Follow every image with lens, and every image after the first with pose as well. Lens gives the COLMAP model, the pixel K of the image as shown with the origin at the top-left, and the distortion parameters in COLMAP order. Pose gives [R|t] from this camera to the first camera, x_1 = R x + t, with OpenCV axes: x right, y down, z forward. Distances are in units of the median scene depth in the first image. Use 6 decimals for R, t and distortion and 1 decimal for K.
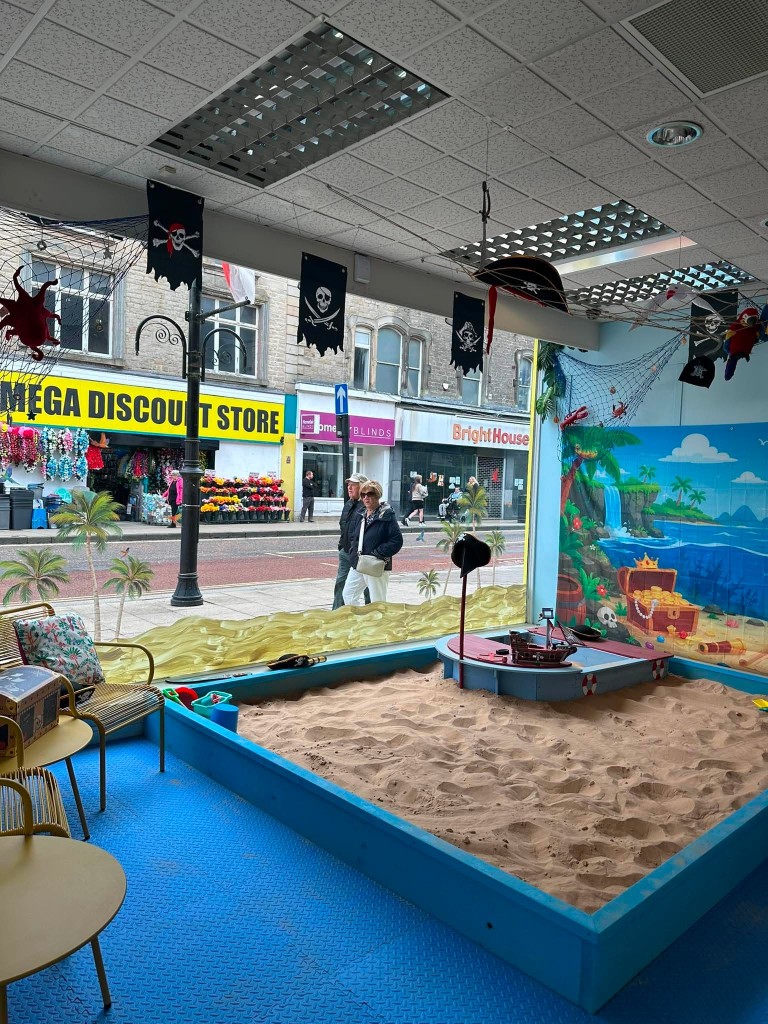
lens RADIAL K [[732.9, 0, 382.5], [0, 732.9, 519.4], [0, 0, 1]] dist [-0.012199, -0.026195]
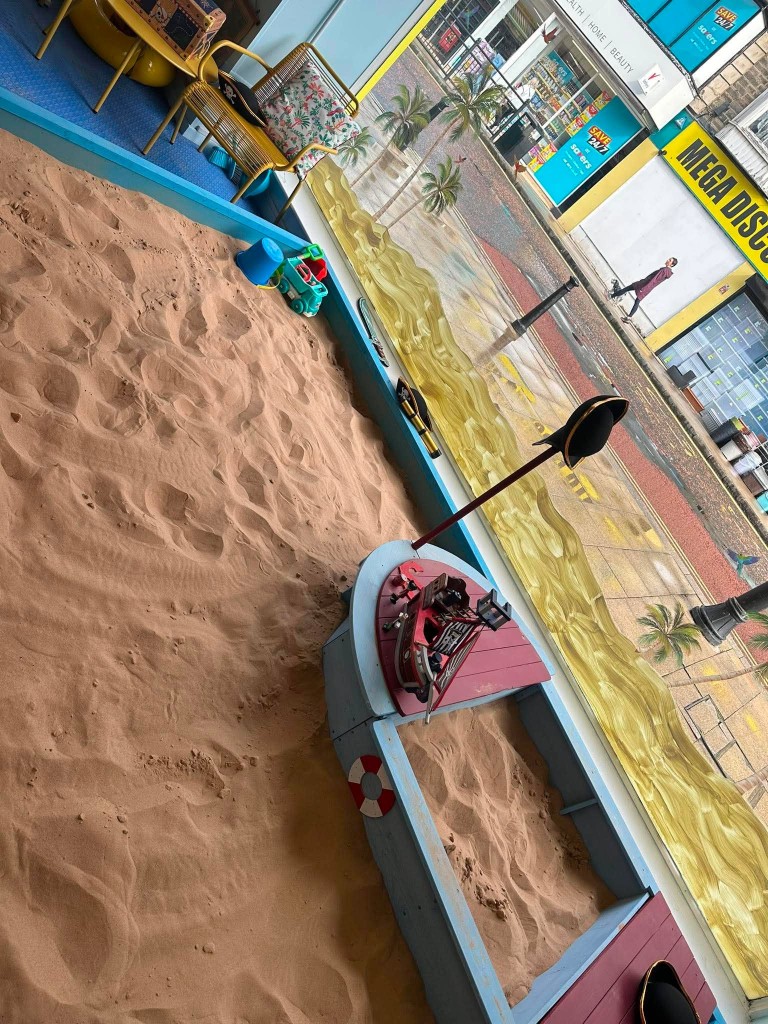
lens RADIAL K [[732.9, 0, 382.9], [0, 732.9, 513.7], [0, 0, 1]] dist [-0.012199, -0.026195]
pose [[-0.018087, 0.583662, -0.811795, 0.252238], [-0.756529, 0.522863, 0.392782, -0.002005], [0.653709, 0.621251, 0.432100, 0.365900]]
